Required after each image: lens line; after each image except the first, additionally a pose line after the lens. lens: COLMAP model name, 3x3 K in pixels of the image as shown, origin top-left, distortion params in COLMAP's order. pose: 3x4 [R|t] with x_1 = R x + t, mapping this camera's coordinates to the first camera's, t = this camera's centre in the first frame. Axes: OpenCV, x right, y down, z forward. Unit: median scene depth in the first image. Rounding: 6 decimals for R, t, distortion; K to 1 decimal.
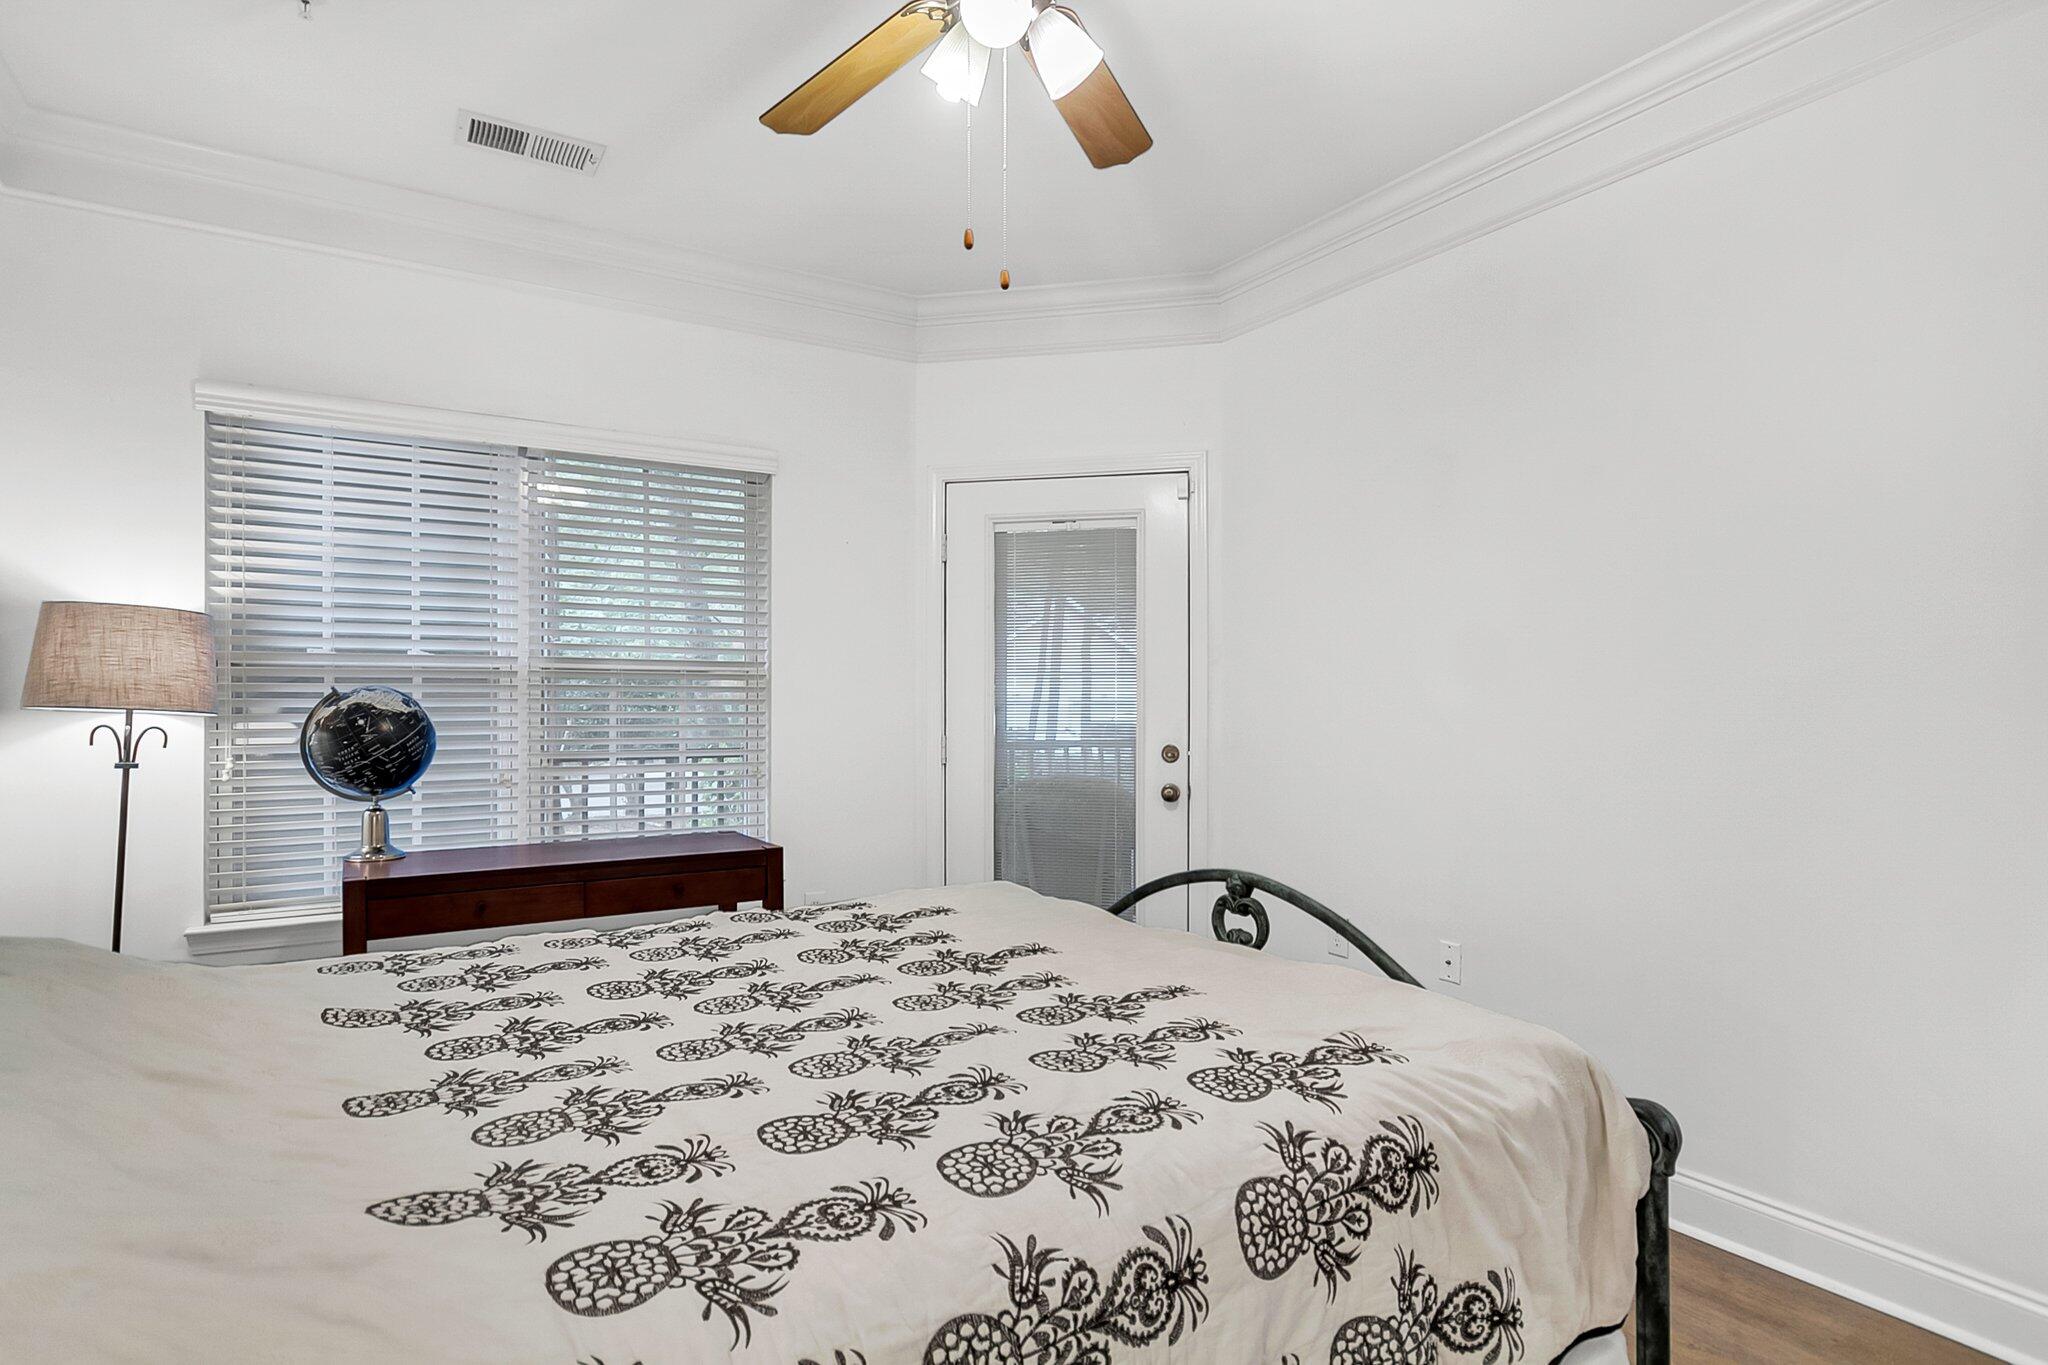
lens RADIAL K [[1090.1, 0, 1067.5], [0, 1090.1, 684.4], [0, 0, 1]] dist [-0.002992, -0.000354]
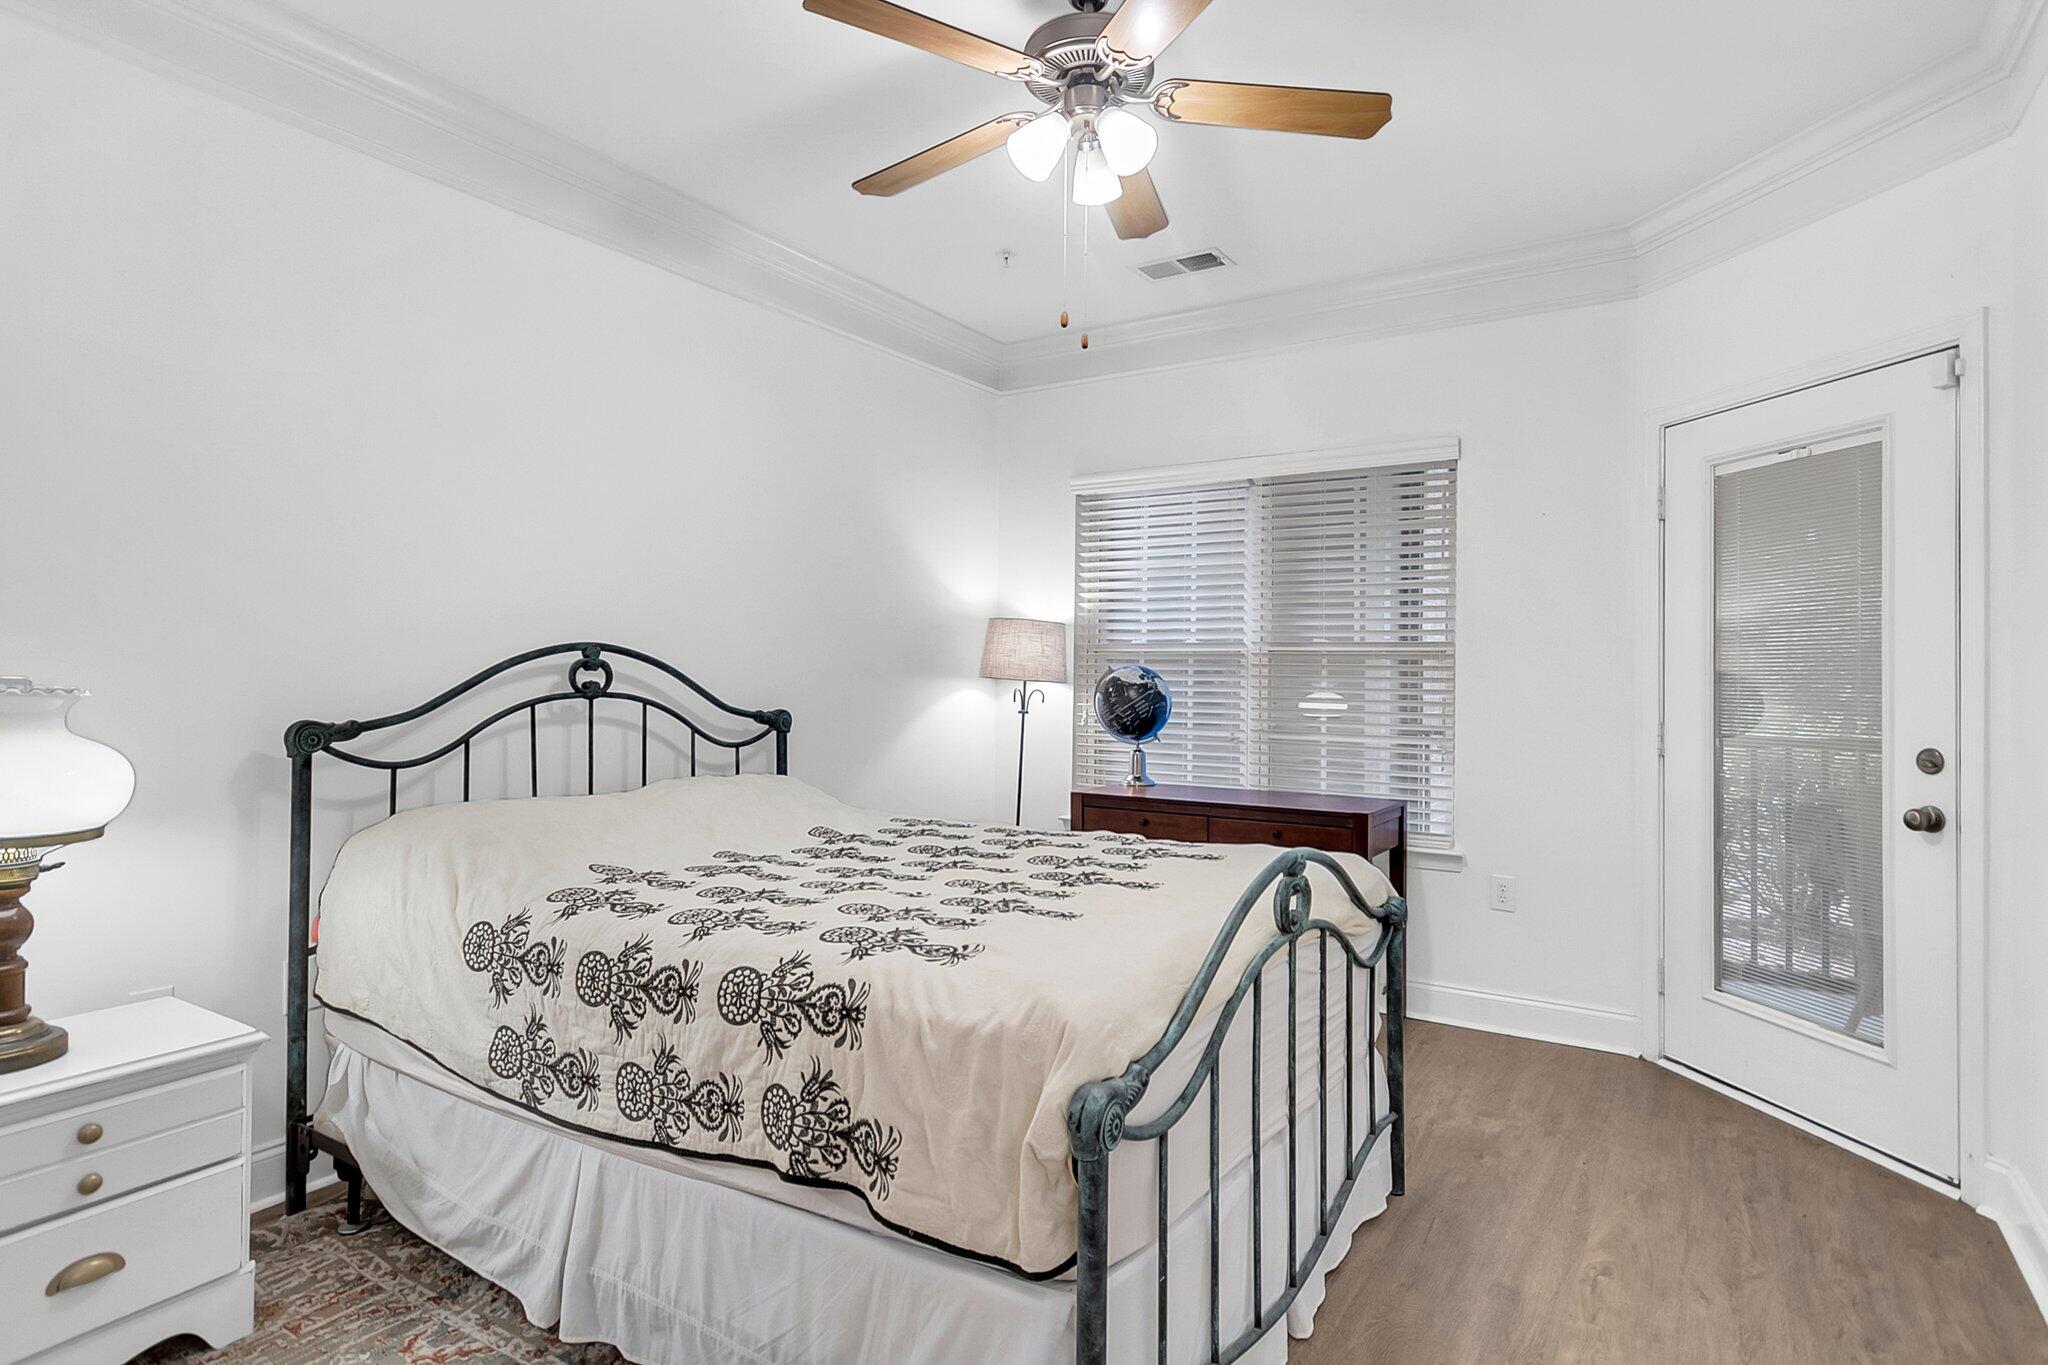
lens RADIAL K [[1126.1, 0, 1031.1], [0, 1126.1, 657.1], [0, 0, 1]] dist [-0.002965, 0.000020]
pose [[0.409116, -0.009765, -0.912430, 0.694543], [0.001631, 0.999949, -0.009970, 0.005029], [0.912481, 0.002591, 0.409111, 0.260602]]
